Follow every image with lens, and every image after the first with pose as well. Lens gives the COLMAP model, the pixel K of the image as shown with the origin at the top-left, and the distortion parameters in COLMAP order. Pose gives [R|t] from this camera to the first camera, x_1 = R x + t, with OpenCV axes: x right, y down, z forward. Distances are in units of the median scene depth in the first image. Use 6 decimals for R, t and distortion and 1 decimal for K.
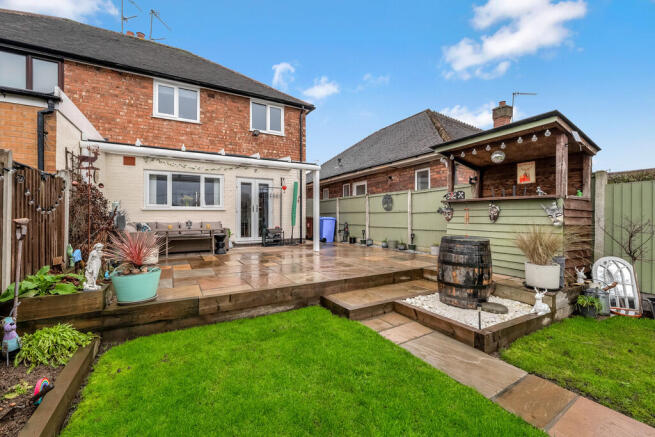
lens RADIAL K [[266.5, 0, 327.5], [0, 266.5, 219.9], [0, 0, 1]] dist [-0.000602, -0.000126]
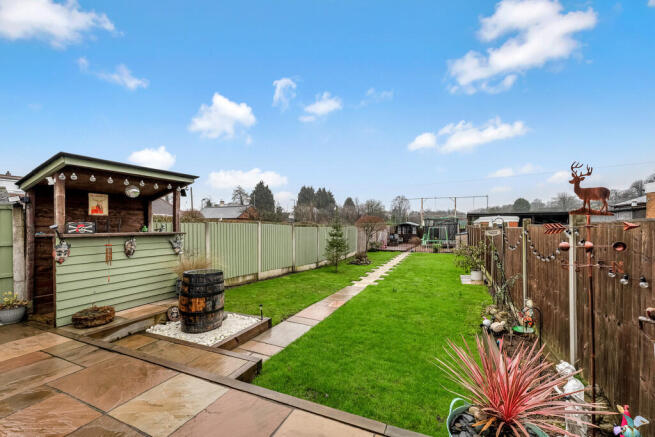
lens RADIAL K [[266.5, 0, 327.5], [0, 266.5, 219.9], [0, 0, 1]] dist [-0.000602, -0.000126]
pose [[-0.579261, 0.012873, 0.815041, -1.079169], [0.012802, 0.999896, -0.006694, -0.201005], [-0.815042, 0.006557, -0.579365, 1.725565]]
